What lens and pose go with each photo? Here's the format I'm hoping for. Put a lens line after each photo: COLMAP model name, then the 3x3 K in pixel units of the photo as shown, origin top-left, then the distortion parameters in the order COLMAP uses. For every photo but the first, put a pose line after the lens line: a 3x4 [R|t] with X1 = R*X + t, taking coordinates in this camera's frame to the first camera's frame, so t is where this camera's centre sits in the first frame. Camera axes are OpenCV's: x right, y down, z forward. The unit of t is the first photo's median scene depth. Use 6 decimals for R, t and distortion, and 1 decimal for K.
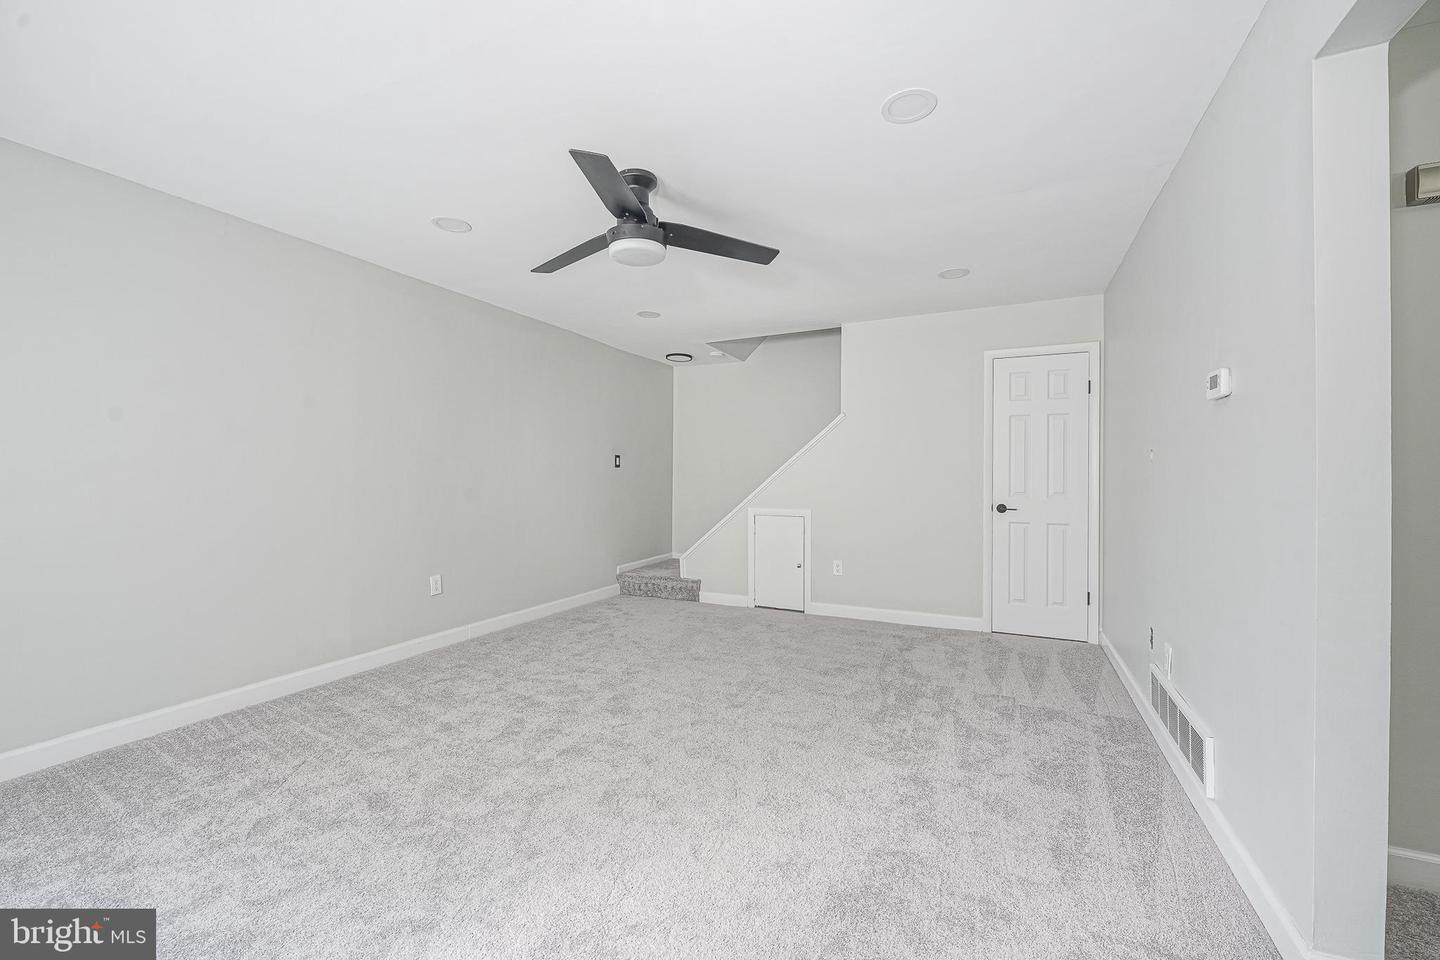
lens RADIAL K [[583.8, 0, 721.8], [0, 583.8, 475.5], [0, 0, 1]] dist [-0.002602, 0.002133]
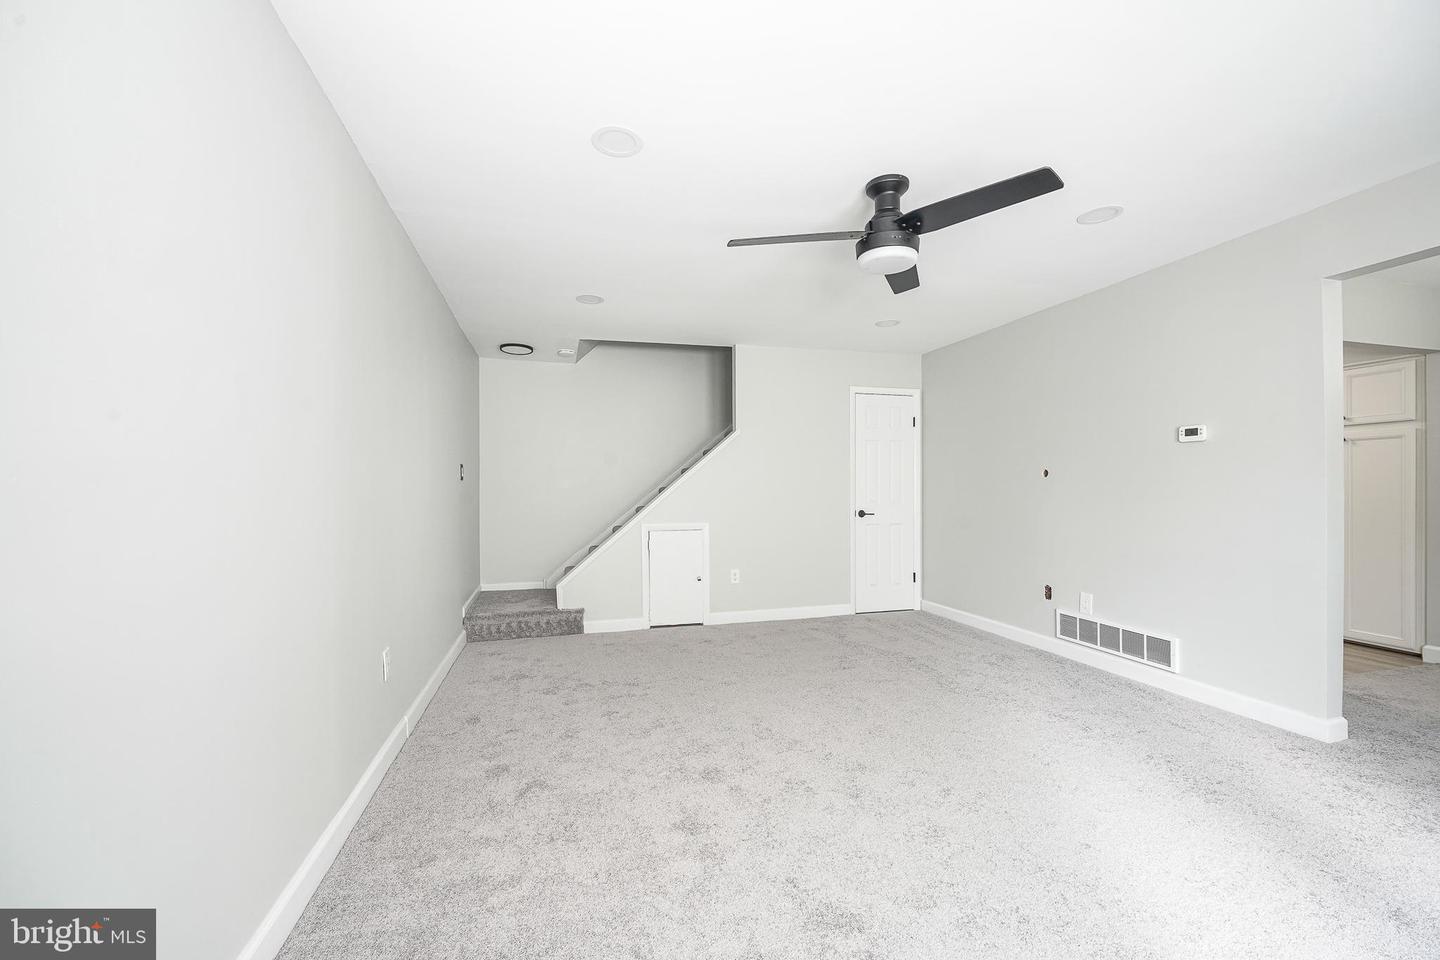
lens RADIAL K [[583.8, 0, 718.2], [0, 583.8, 488.8], [0, 0, 1]] dist [-0.002602, 0.002133]
pose [[0.763126, -0.010072, 0.646172, -0.470851], [0.009335, 0.999946, 0.004561, -0.004271], [-0.646183, 0.002551, 0.763179, 0.203809]]
